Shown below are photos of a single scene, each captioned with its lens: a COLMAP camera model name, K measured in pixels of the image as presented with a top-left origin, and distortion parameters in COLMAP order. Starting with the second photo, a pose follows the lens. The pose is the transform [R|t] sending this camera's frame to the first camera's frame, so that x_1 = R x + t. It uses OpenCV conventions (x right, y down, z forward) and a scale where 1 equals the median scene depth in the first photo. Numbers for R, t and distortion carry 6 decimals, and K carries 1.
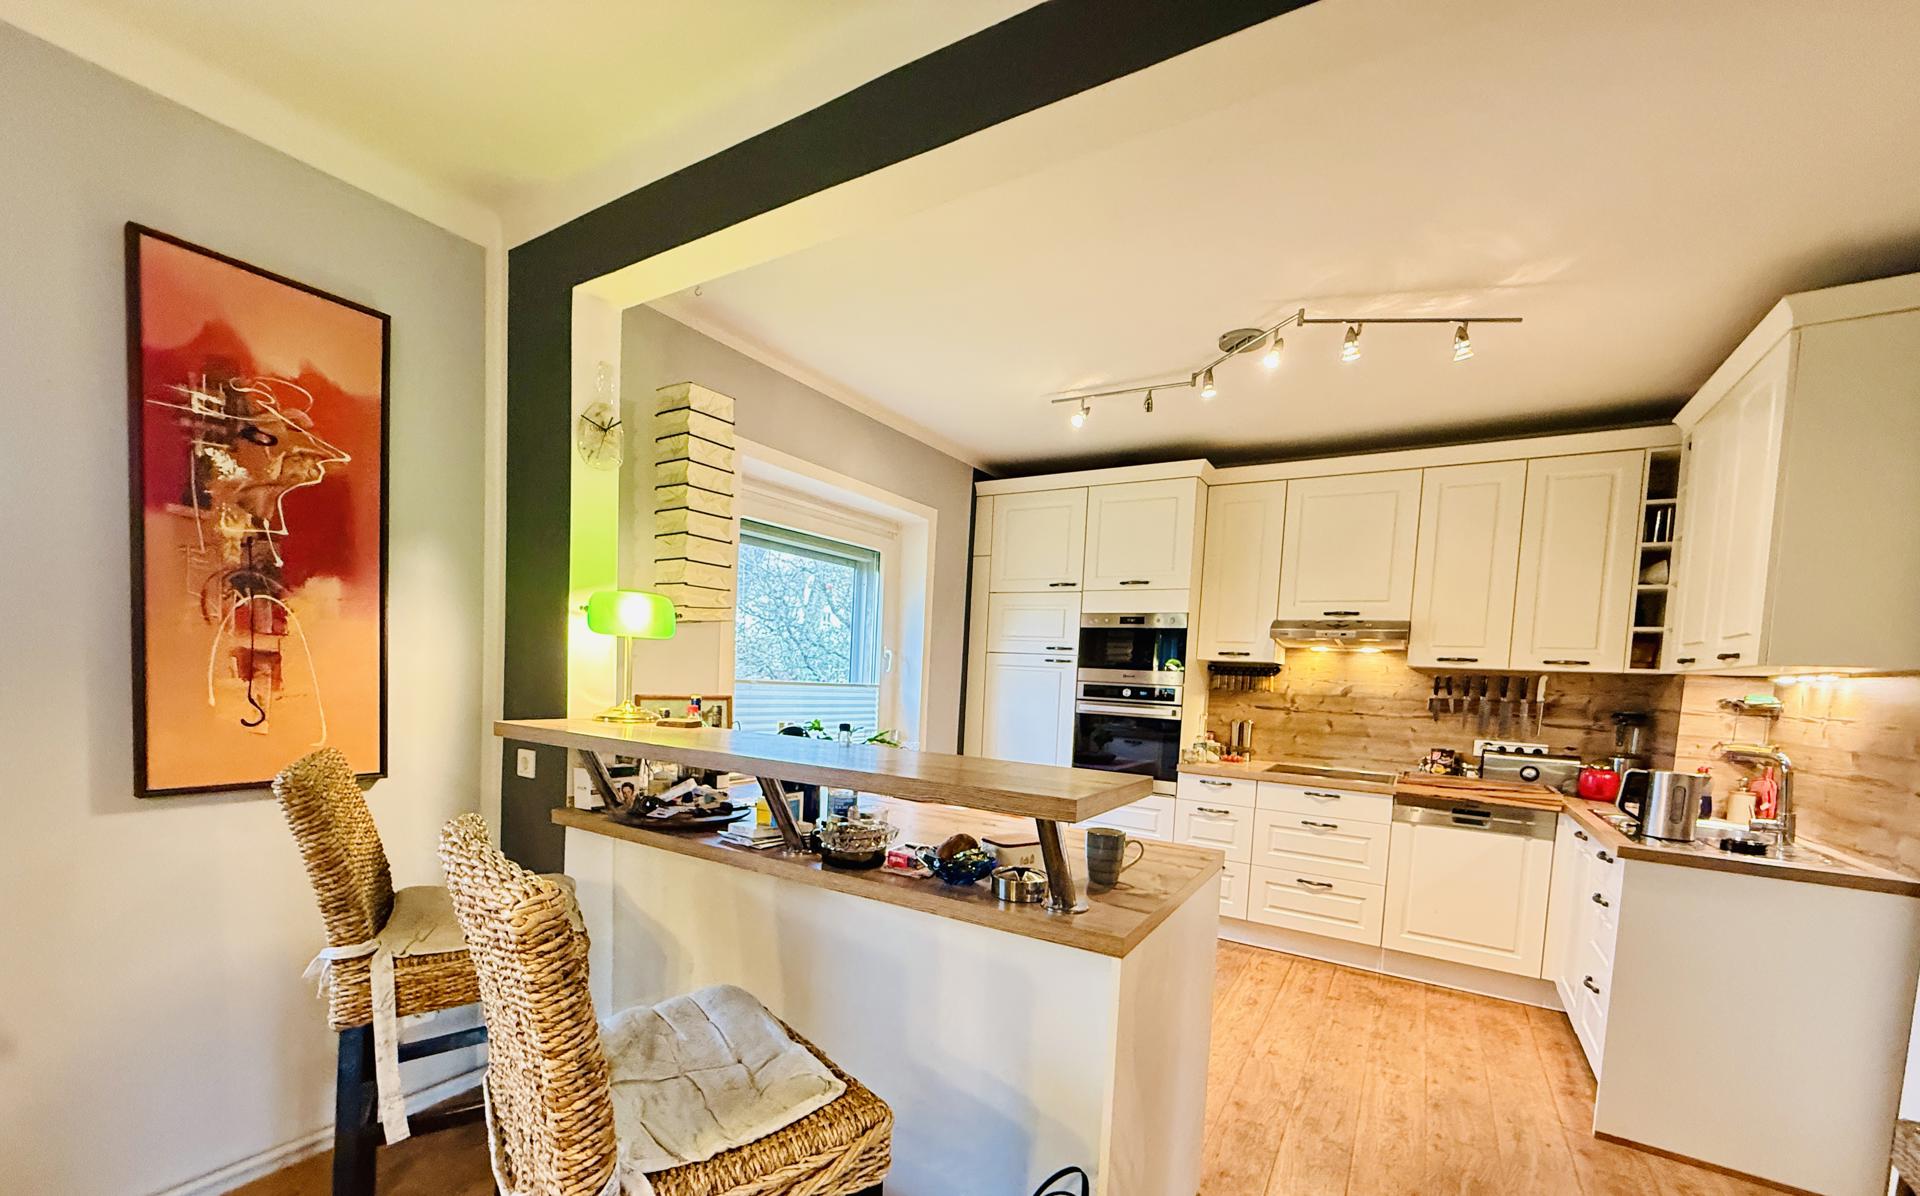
lens RADIAL K [[764.8, 0, 947.8], [0, 764.8, 718.0], [0, 0, 1]] dist [-0.003781, -0.000307]
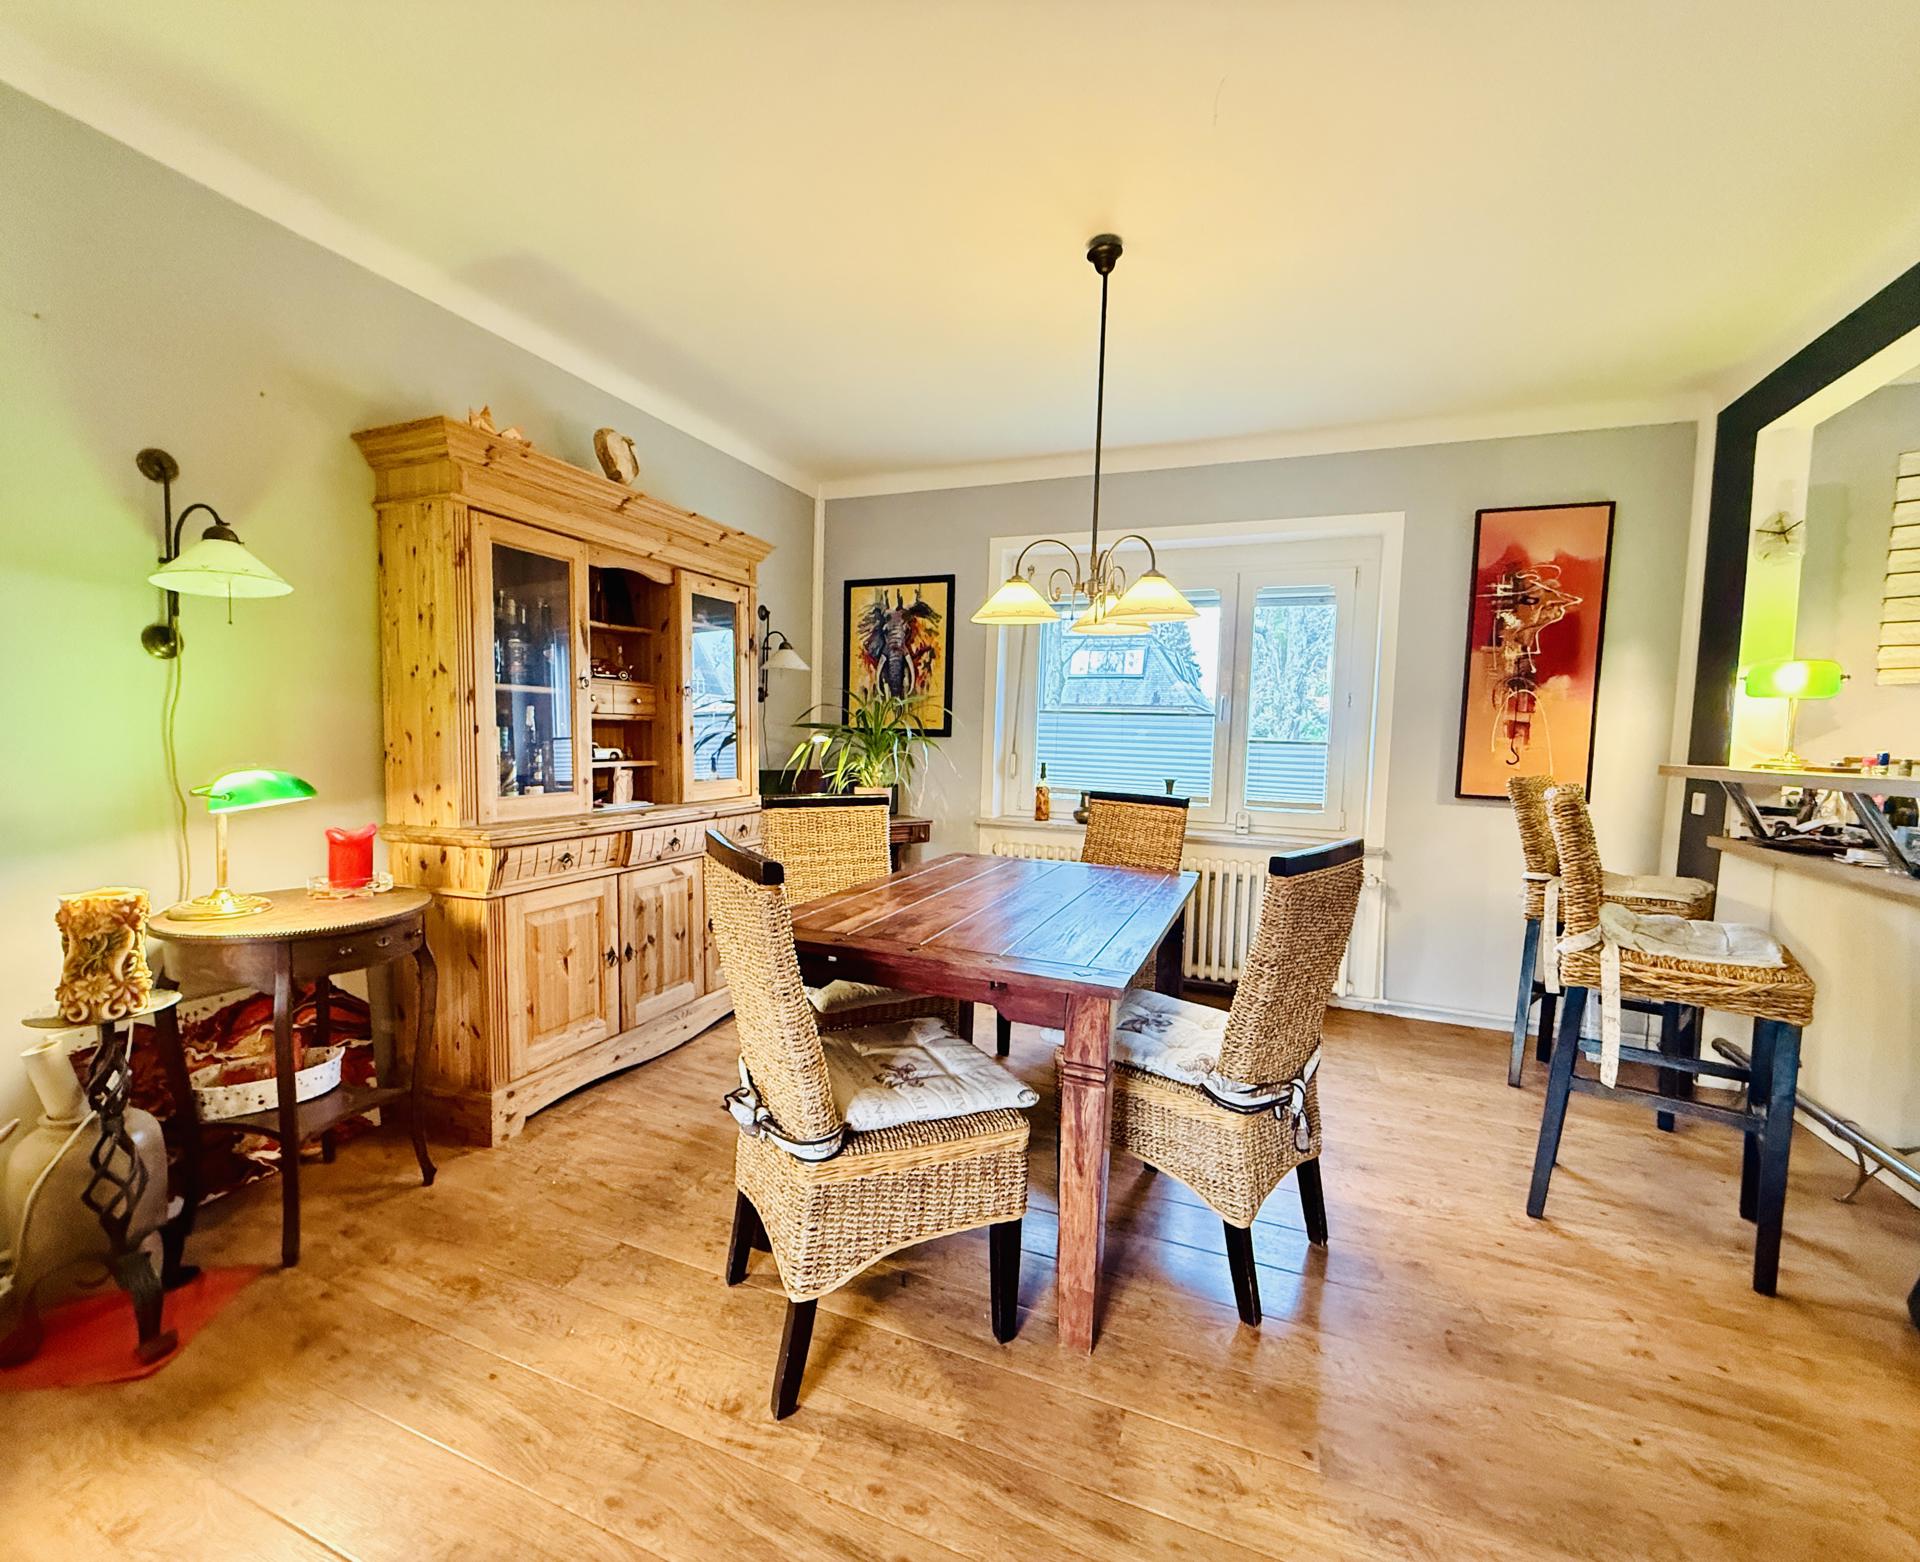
lens RADIAL K [[815.2, 0, 958.3], [0, 815.2, 789.6], [0, 0, 1]] dist [-0.002172, -0.000179]
pose [[0.175990, 0.031605, -0.983885, 0.713291], [-0.082245, 0.996462, 0.017298, 0.140456], [0.980950, 0.077875, 0.177966, -0.583387]]
